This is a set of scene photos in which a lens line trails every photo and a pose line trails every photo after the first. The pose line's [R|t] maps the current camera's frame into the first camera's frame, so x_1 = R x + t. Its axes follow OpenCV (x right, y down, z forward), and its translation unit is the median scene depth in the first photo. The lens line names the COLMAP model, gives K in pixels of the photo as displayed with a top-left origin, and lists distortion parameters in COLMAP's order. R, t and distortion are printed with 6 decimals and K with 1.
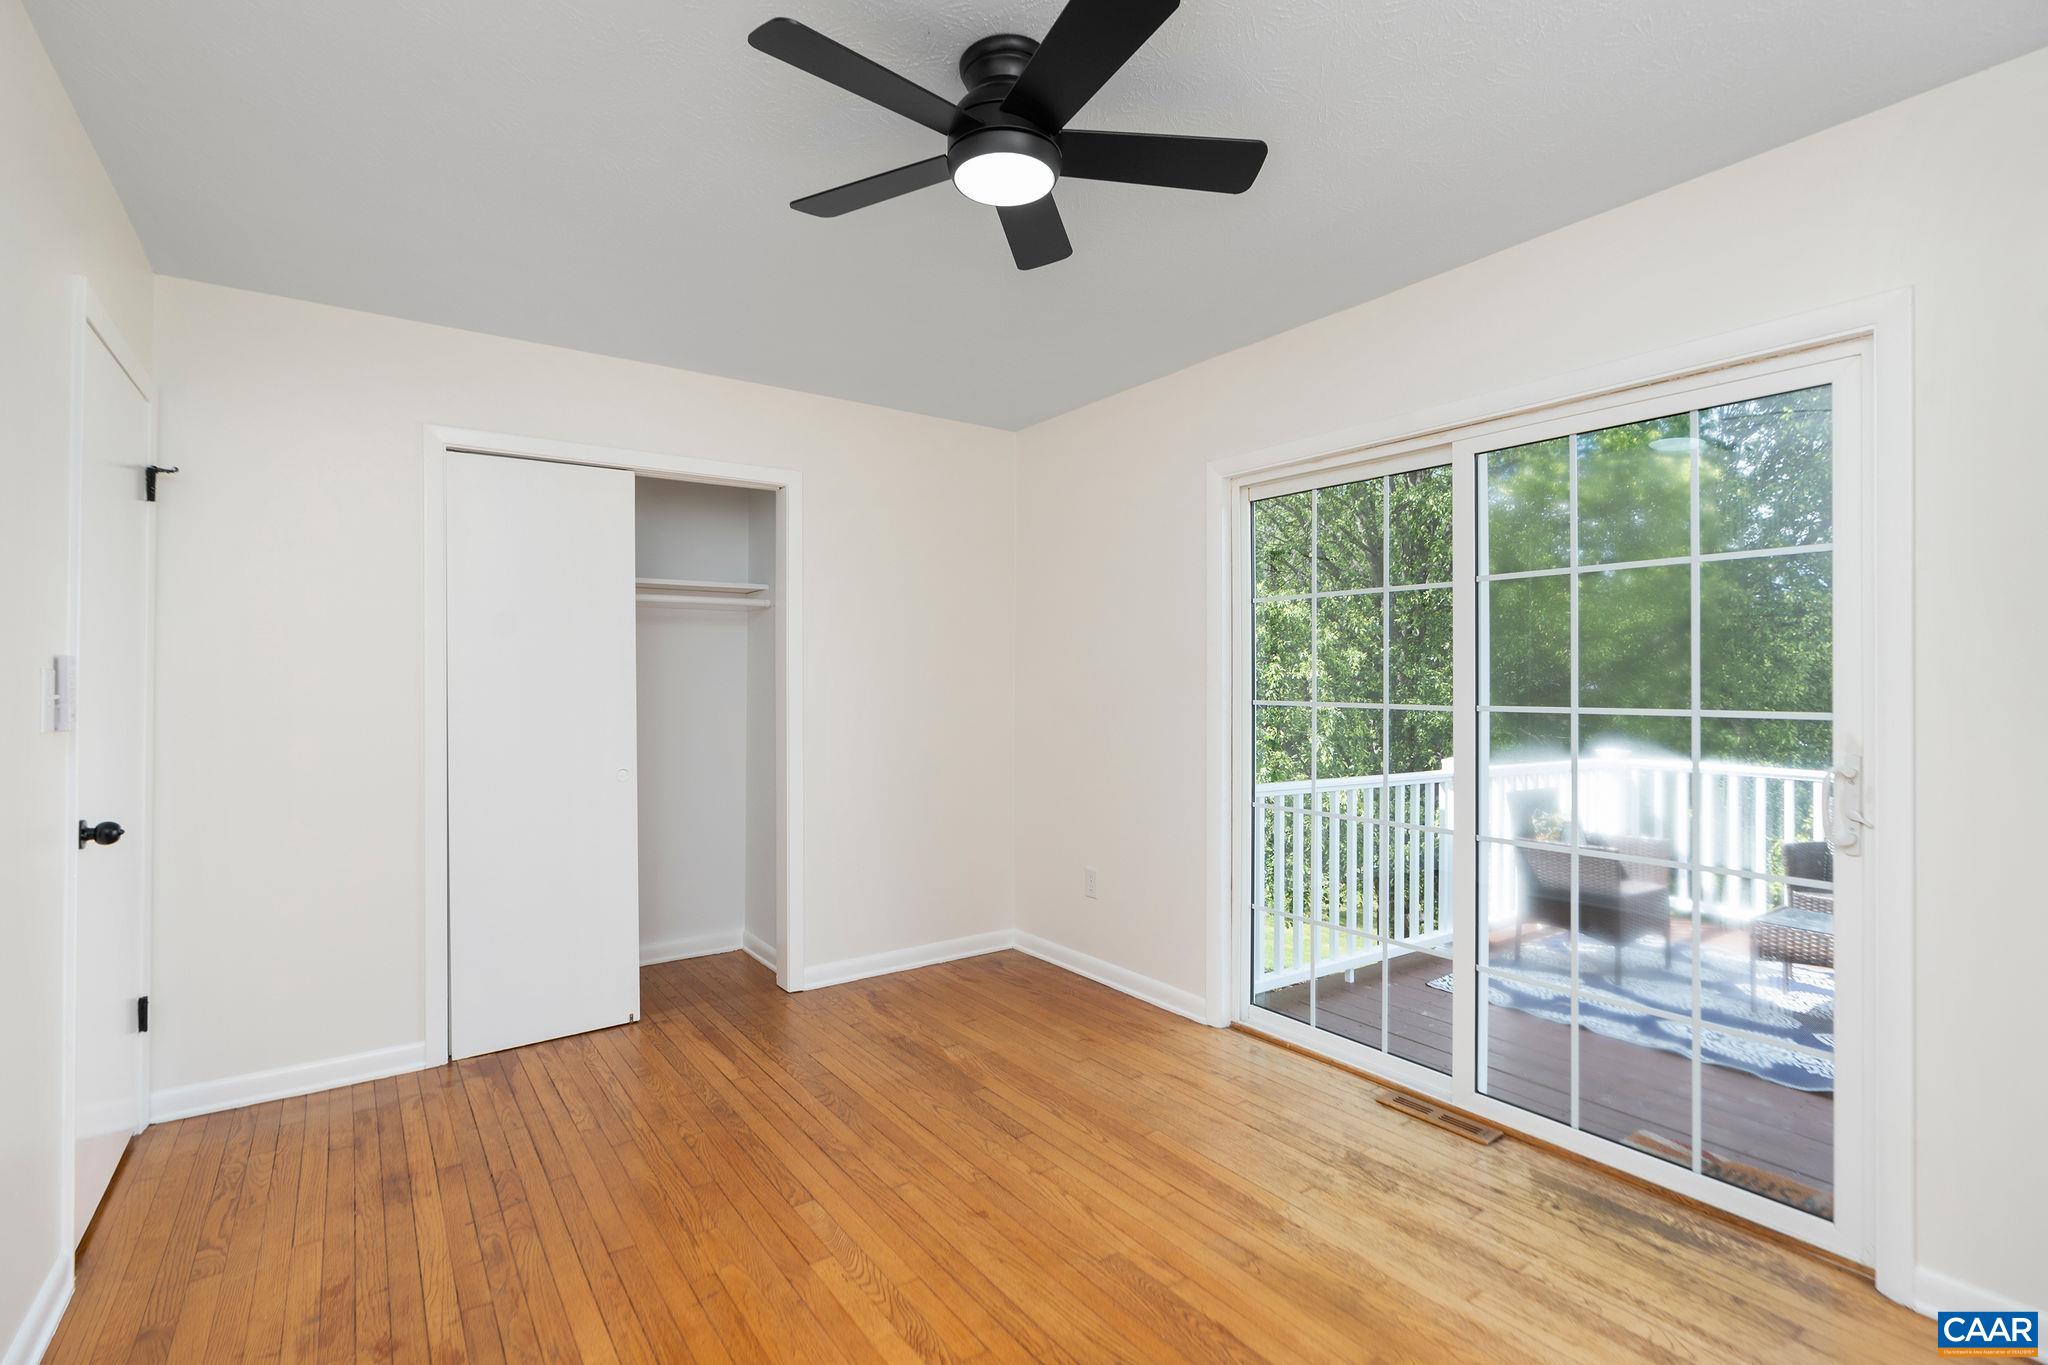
lens RADIAL K [[932.8, 0, 1020.4], [0, 932.8, 689.3], [0, 0, 1]] dist [0.003377, 0.002265]
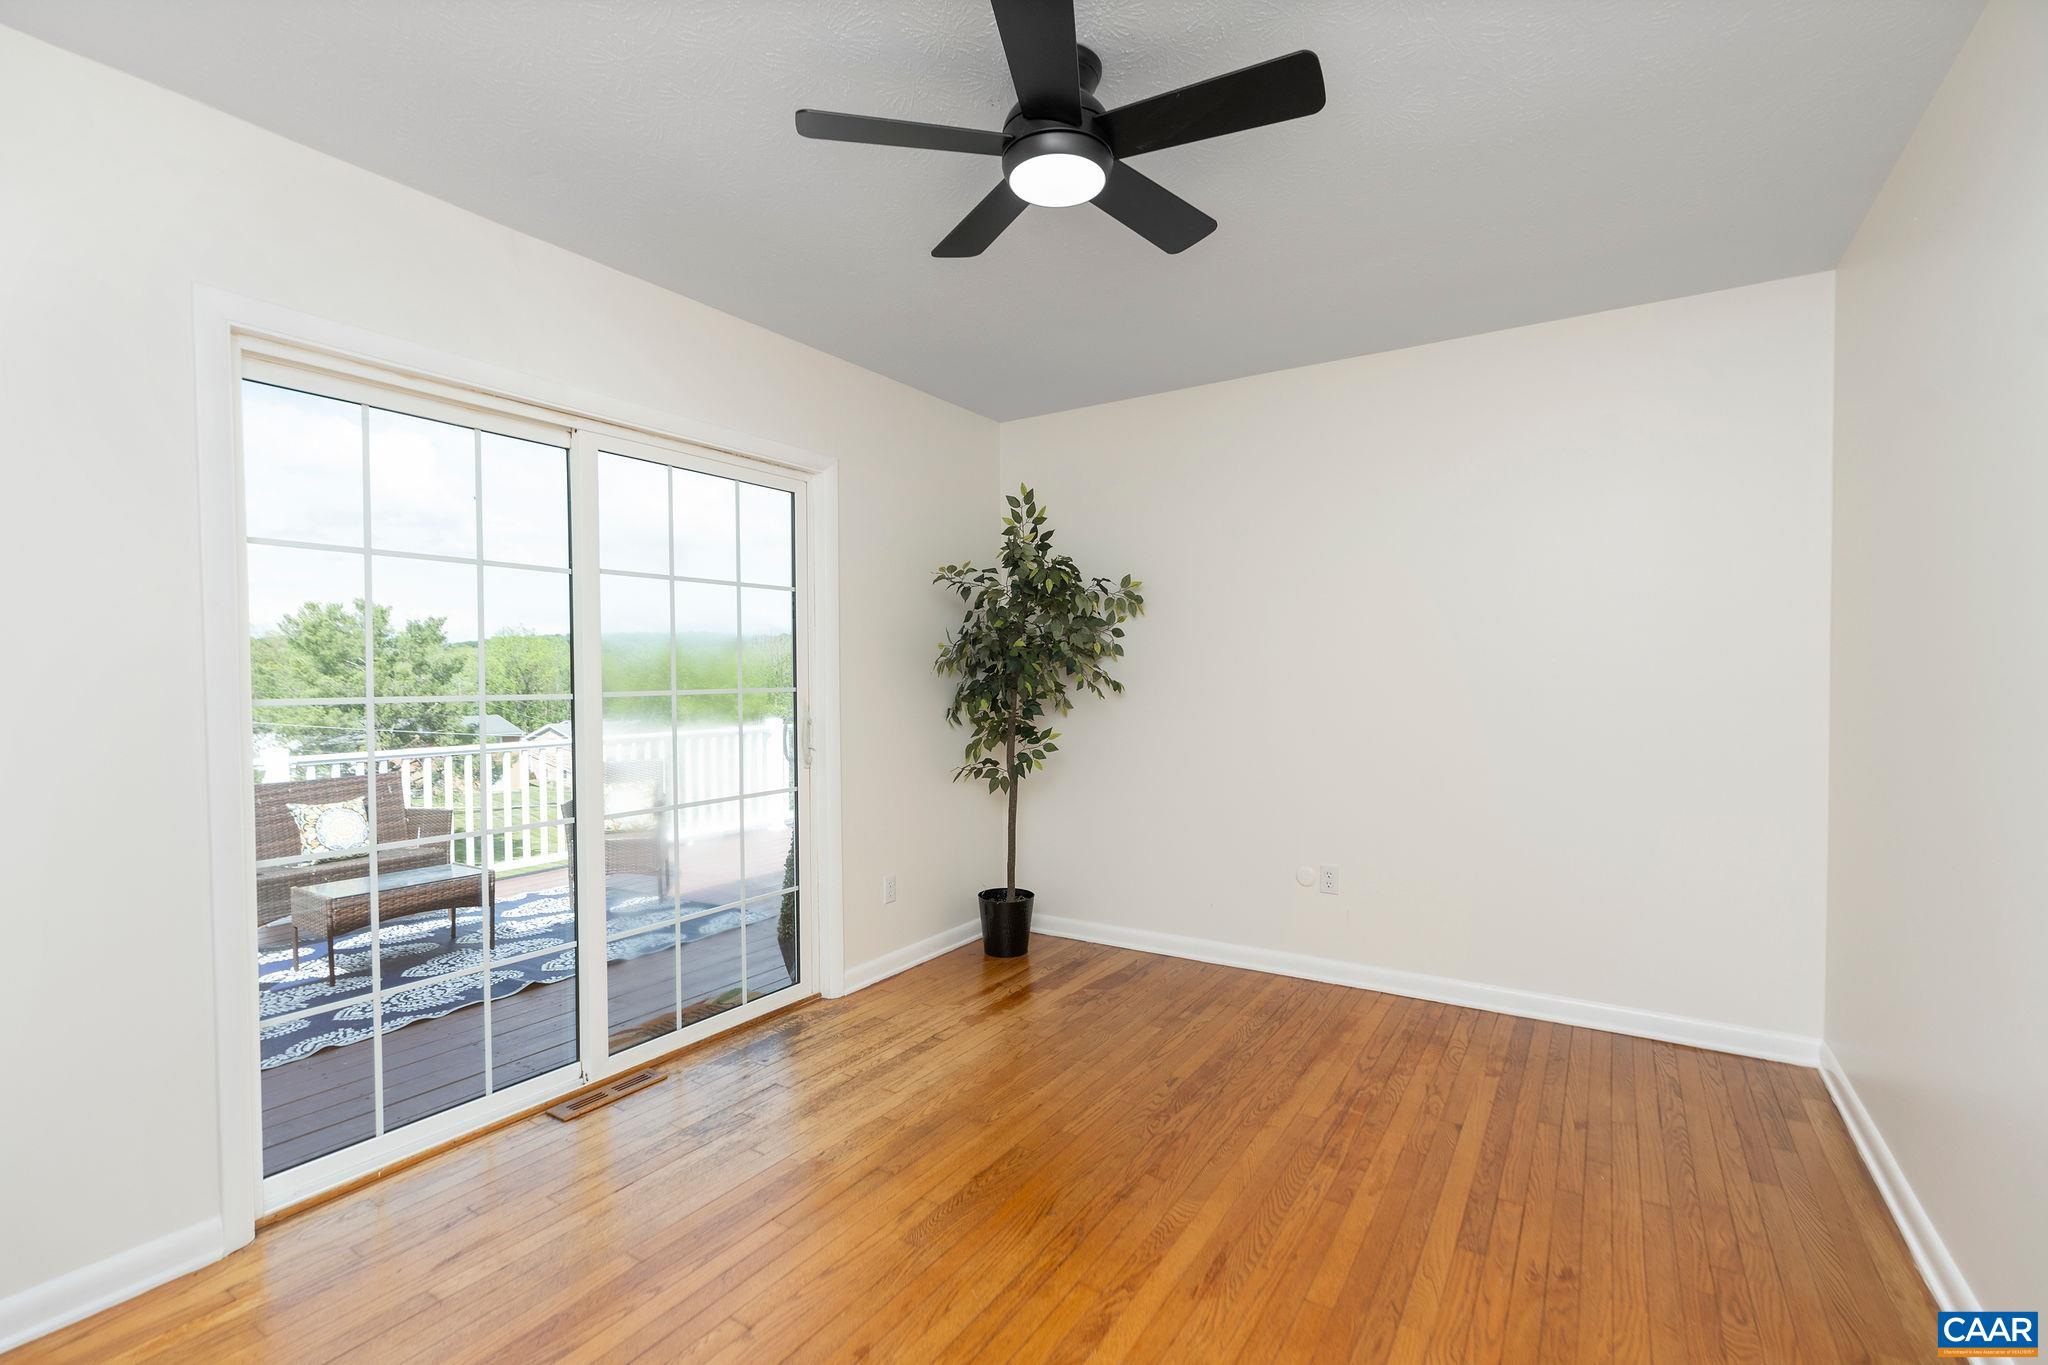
lens RADIAL K [[932.8, 0, 1012.0], [0, 932.8, 683.1], [0, 0, 1]] dist [0.003377, 0.002265]
pose [[-0.358967, -0.011202, 0.933283, -0.718035], [0.011384, 0.999801, 0.016379, -0.003070], [-0.933281, 0.016504, -0.358768, 1.032550]]
